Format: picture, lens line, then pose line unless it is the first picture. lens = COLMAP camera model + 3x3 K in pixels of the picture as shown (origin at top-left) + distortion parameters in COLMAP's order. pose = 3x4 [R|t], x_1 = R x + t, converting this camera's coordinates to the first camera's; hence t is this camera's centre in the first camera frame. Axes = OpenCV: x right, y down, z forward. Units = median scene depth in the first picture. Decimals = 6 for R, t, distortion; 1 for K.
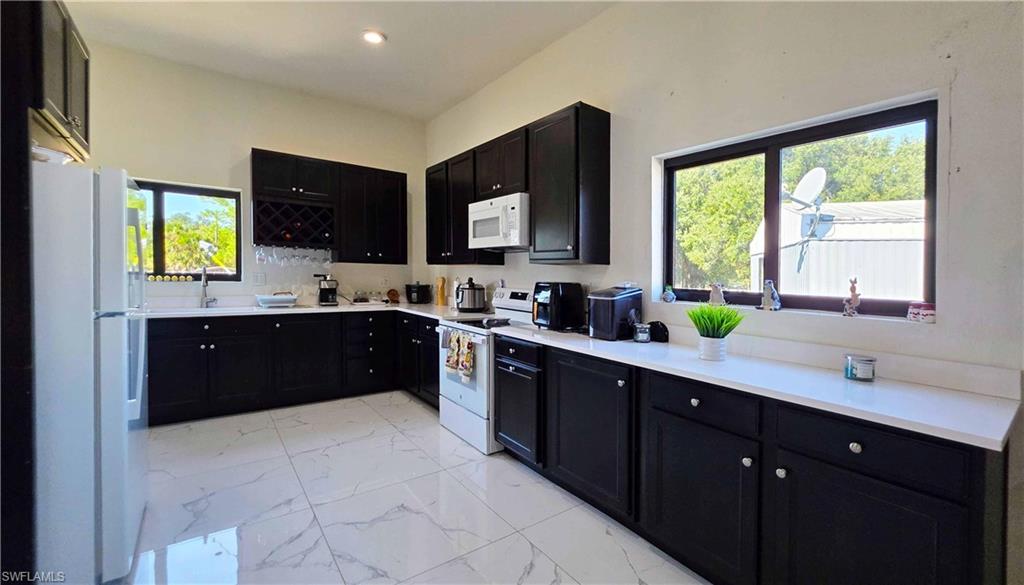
lens RADIAL K [[428.5, 0, 518.6], [0, 428.5, 283.6], [0, 0, 1]] dist [0.016487, 0.000047]
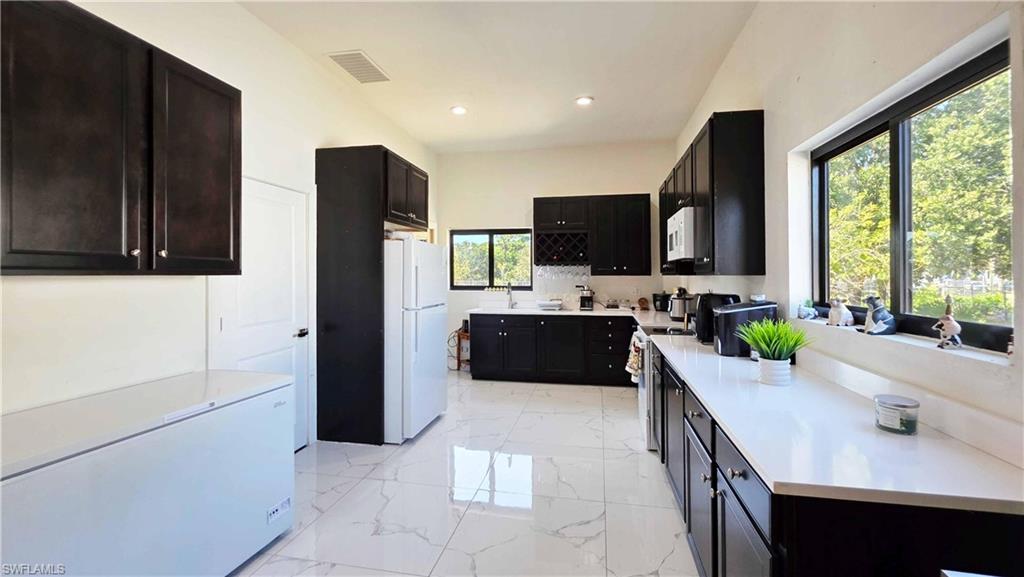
lens RADIAL K [[428.5, 0, 514.1], [0, 428.5, 280.6], [0, 0, 1]] dist [0.016487, 0.000047]
pose [[0.673651, -0.015242, -0.738893, 0.372528], [-0.000433, 0.999779, -0.021018, -0.009495], [0.739050, 0.014479, 0.673495, -0.003297]]
